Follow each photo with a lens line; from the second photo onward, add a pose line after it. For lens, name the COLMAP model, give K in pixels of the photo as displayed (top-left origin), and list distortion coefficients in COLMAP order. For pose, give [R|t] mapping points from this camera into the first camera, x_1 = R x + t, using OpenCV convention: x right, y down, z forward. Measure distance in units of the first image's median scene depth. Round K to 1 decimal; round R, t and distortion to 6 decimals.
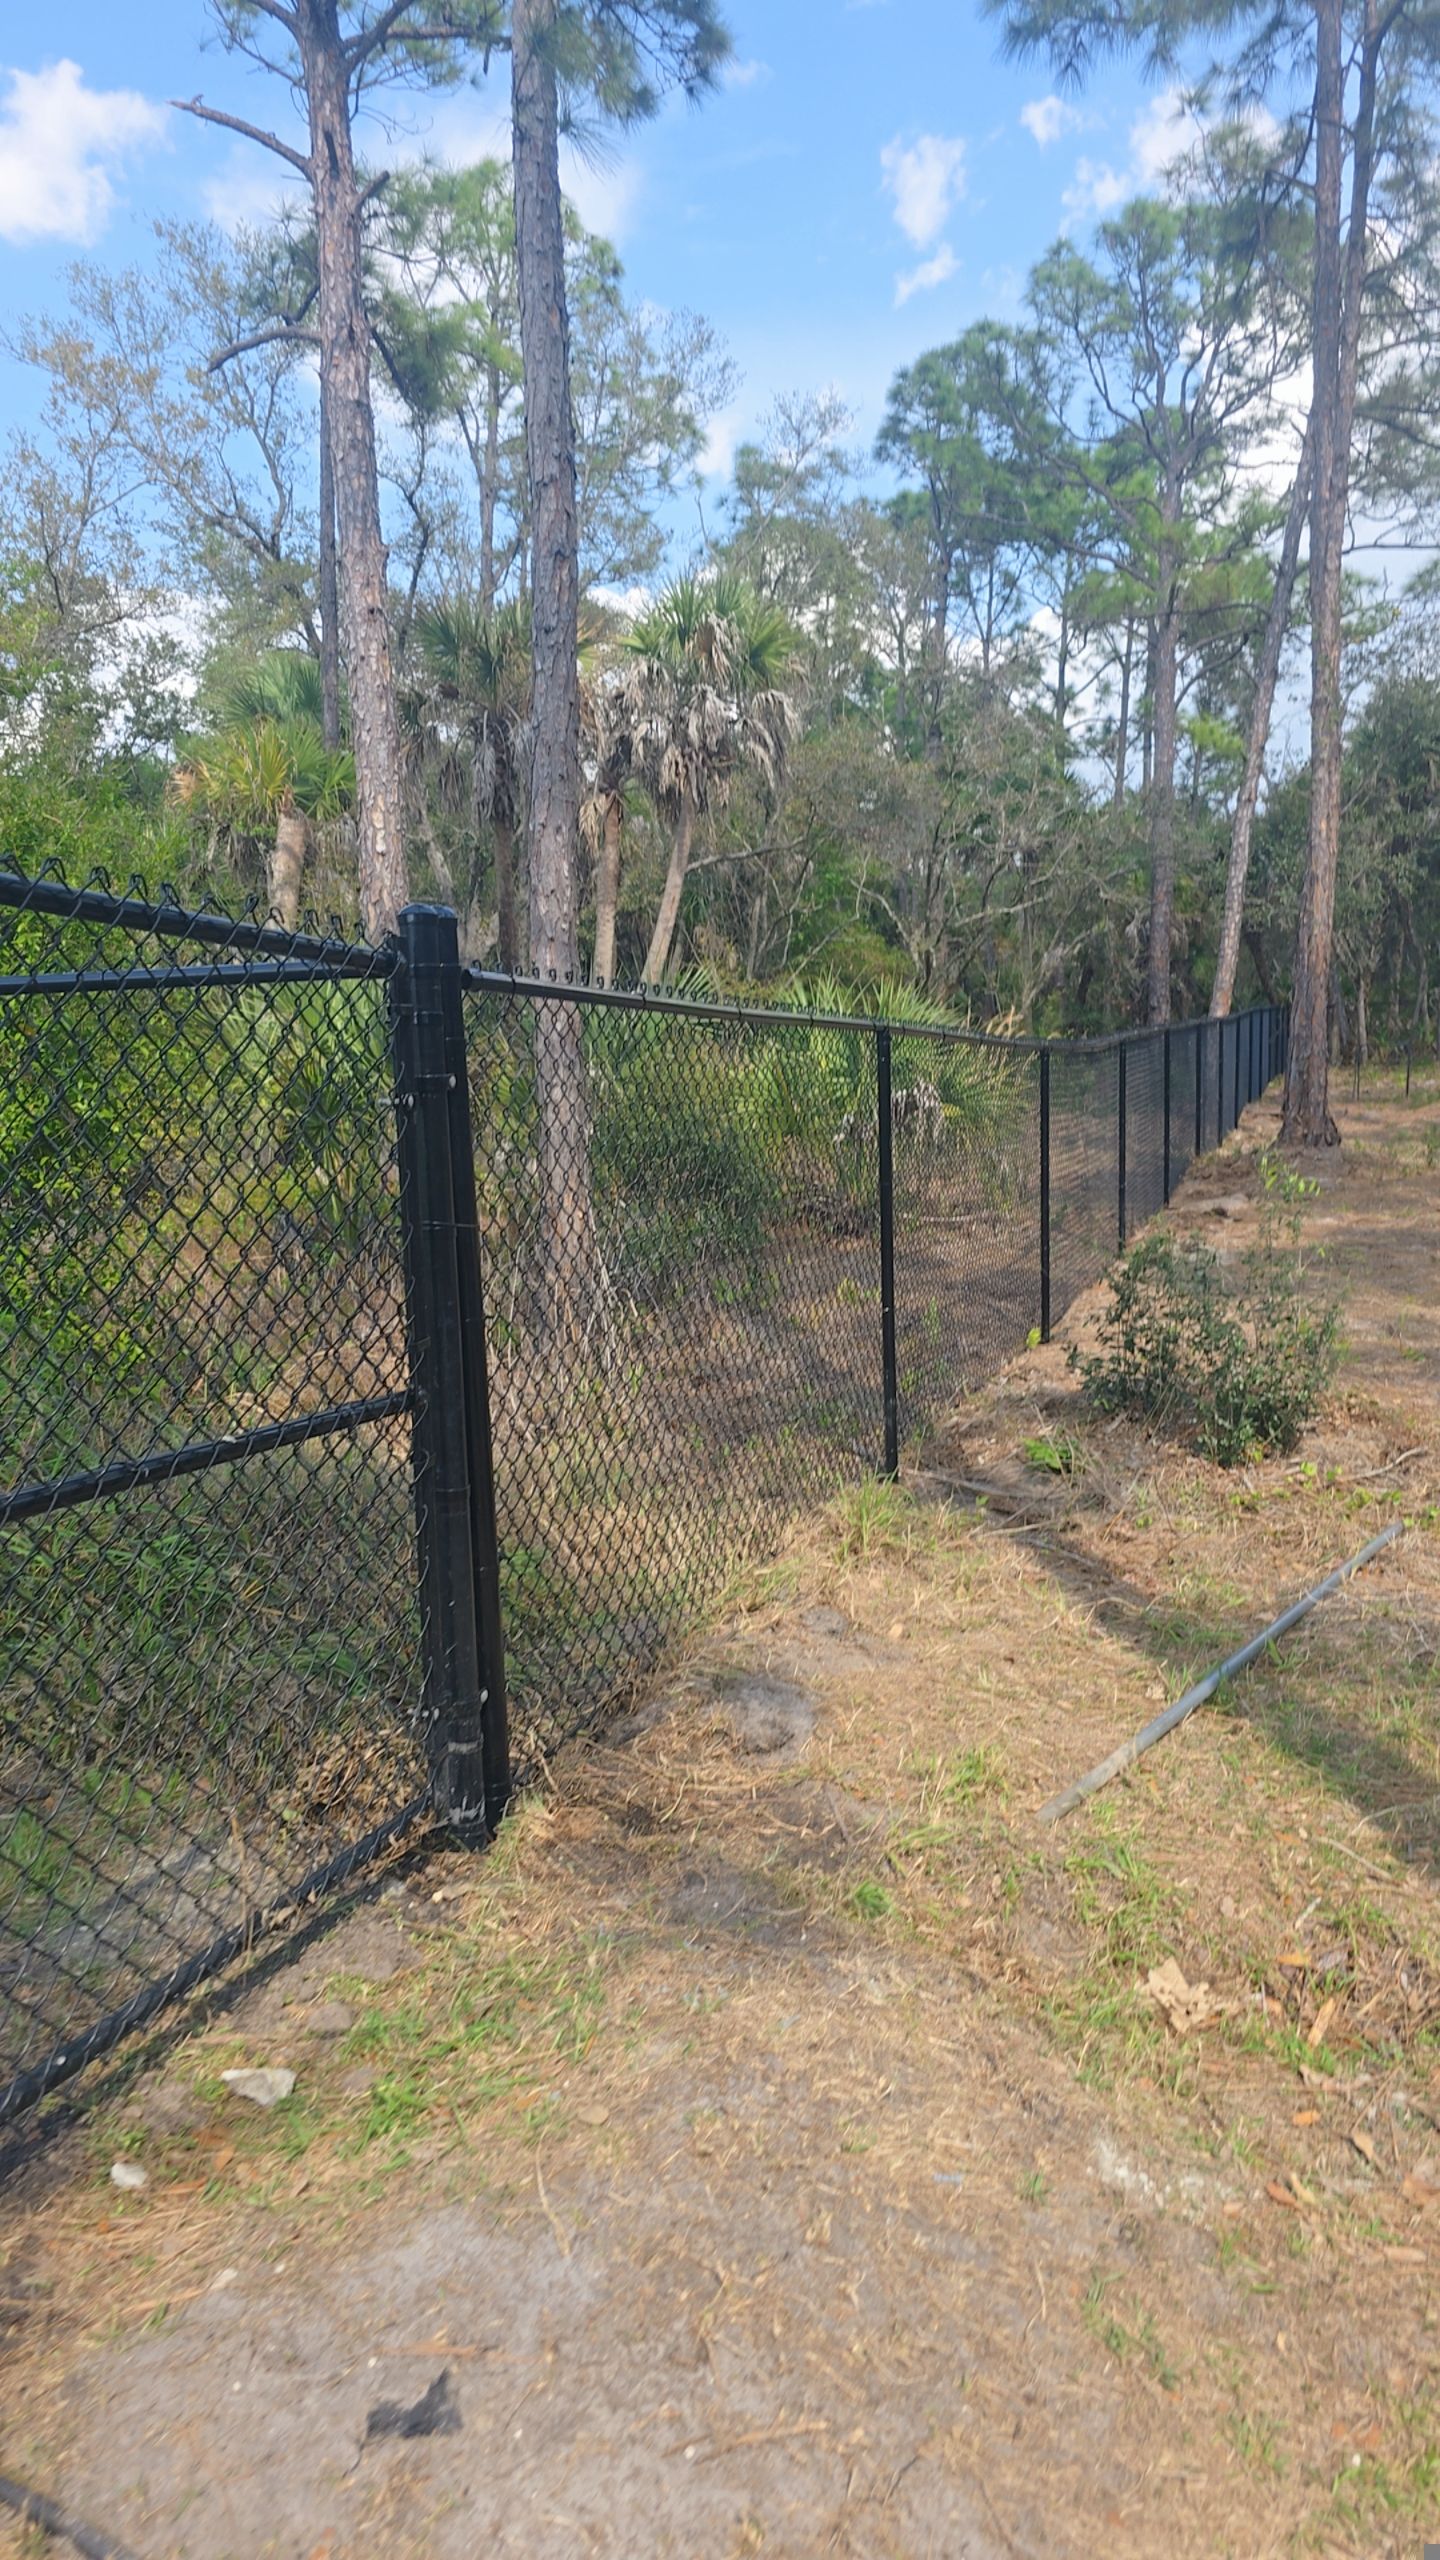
lens RADIAL K [[1702.0, 0, 692.4], [0, 1702.0, 1301.5], [0, 0, 1]] dist [0.057039, -0.047902]
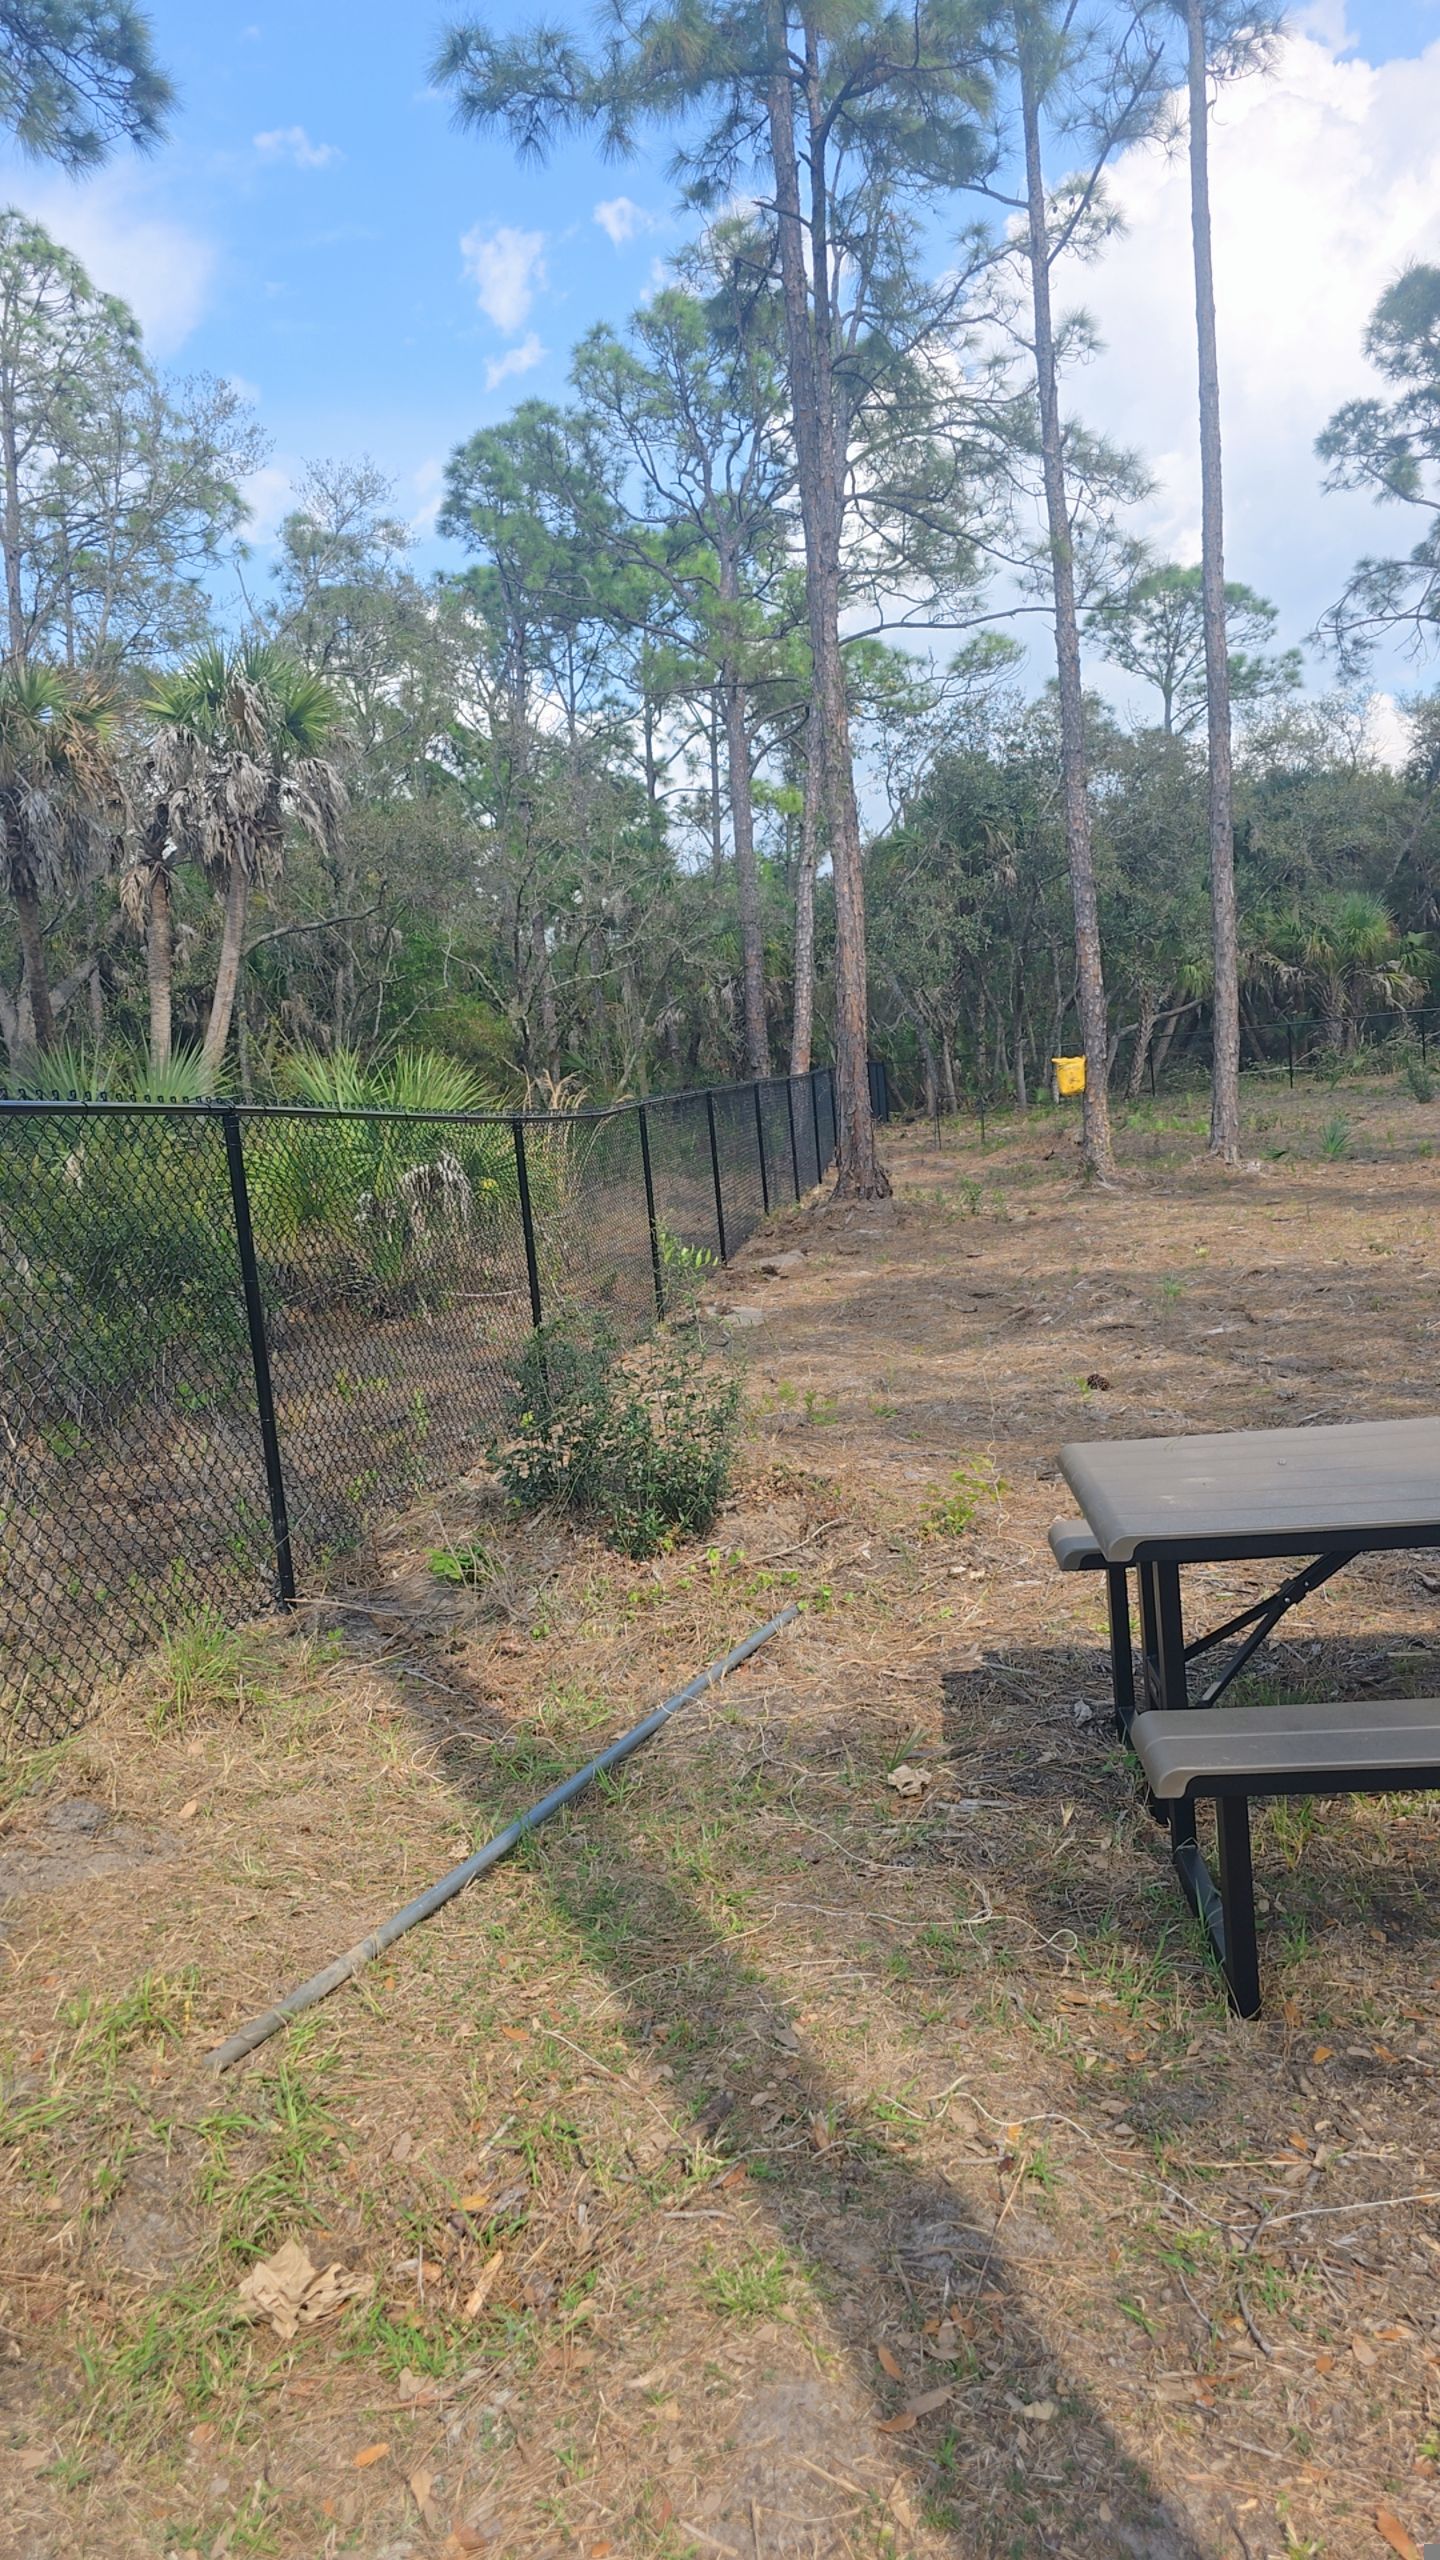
lens RADIAL K [[1702.0, 0, 695.7], [0, 1702.0, 1305.8], [0, 0, 1]] dist [0.057039, -0.047902]
pose [[0.978592, -0.066371, 0.194816, 0.046508], [0.073301, 0.996901, -0.028569, -0.003803], [-0.192316, 0.042237, 0.980424, 0.018294]]
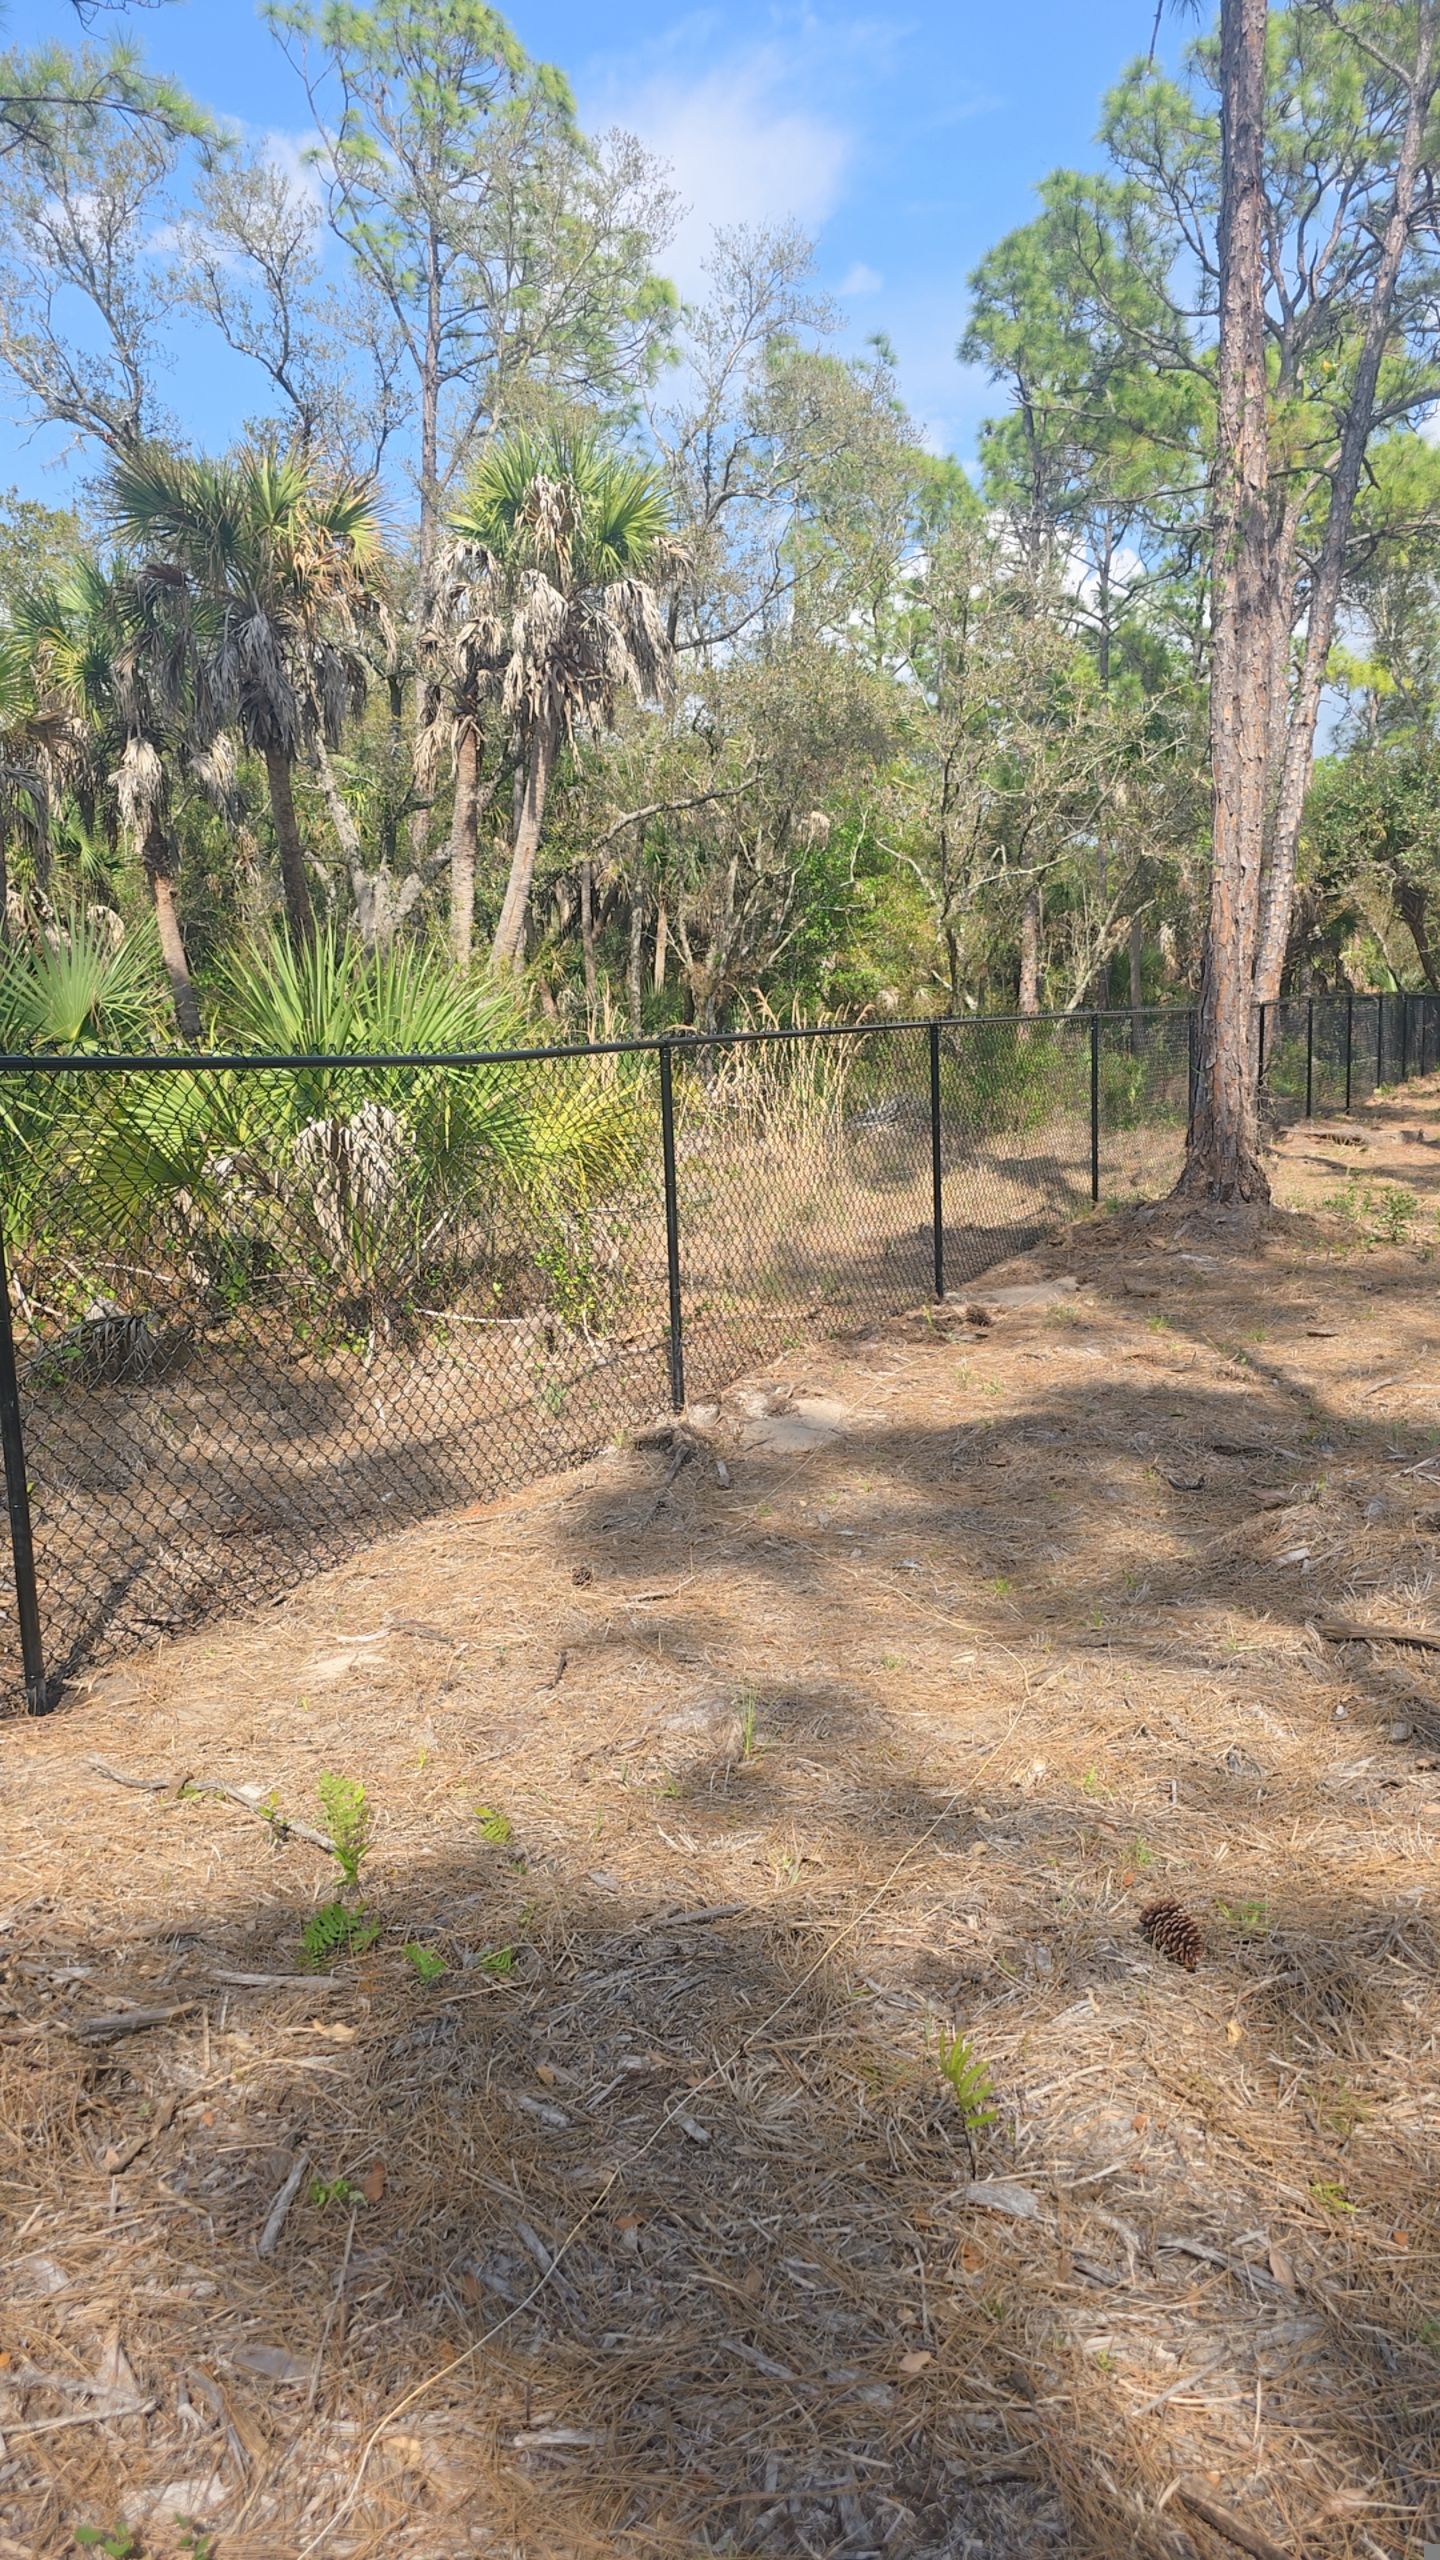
lens RADIAL K [[1702.0, 0, 718.5], [0, 1702.0, 1296.7], [0, 0, 1]] dist [0.057039, -0.047902]
pose [[0.993091, 0.028039, -0.113948, 0.176855], [-0.027396, 0.999599, 0.007201, -0.037635], [0.114104, -0.004029, 0.993461, 0.224007]]
